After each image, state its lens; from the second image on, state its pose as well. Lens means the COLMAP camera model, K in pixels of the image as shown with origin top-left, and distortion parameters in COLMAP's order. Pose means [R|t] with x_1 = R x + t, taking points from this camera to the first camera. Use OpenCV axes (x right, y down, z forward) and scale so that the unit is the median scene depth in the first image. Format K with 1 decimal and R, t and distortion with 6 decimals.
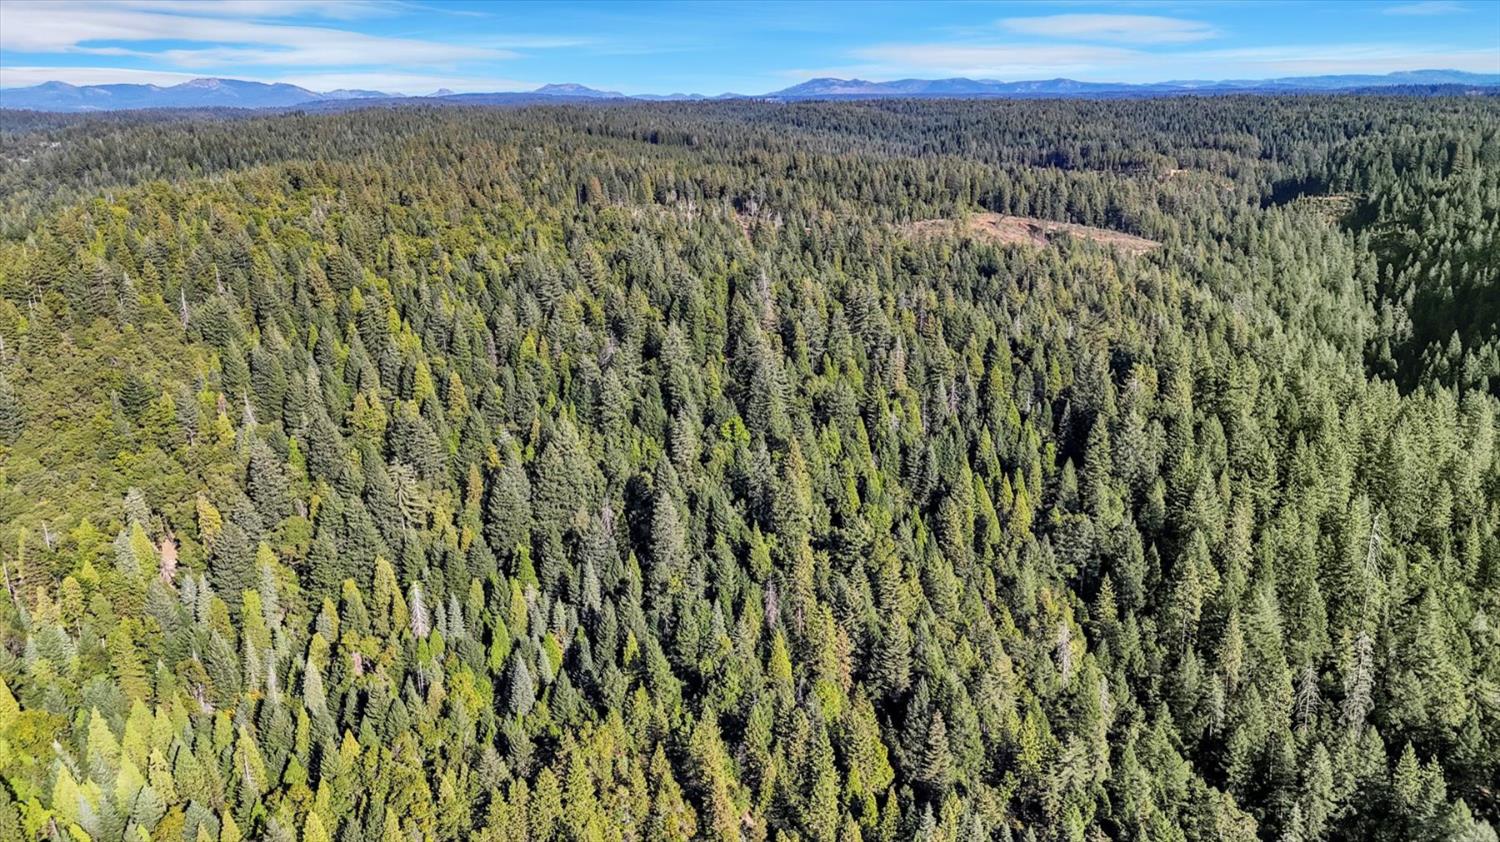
lens RADIAL K [[1117.8, 0, 750.0], [0, 1117.8, 421.0], [0, 0, 1]] dist [0.035588, -0.006087]
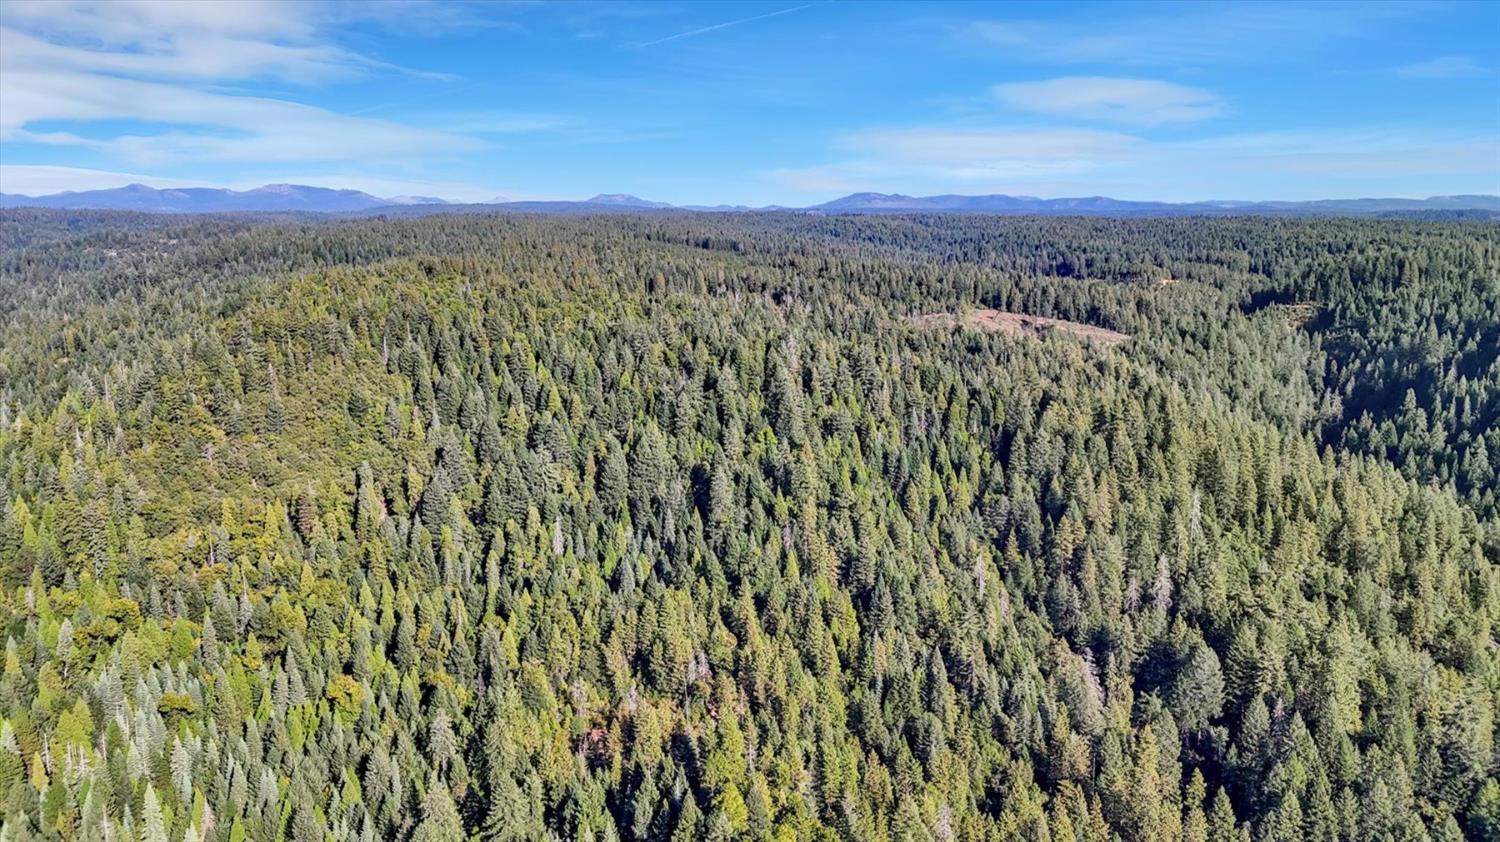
lens RADIAL K [[1117.8, 0, 750.0], [0, 1117.8, 421.0], [0, 0, 1]] dist [0.035588, -0.006087]
pose [[0.999102, 0.023462, -0.035283, 0.013267], [-0.026659, 0.995304, -0.093056, 0.110441], [0.032934, 0.093913, 0.995036, -0.399291]]
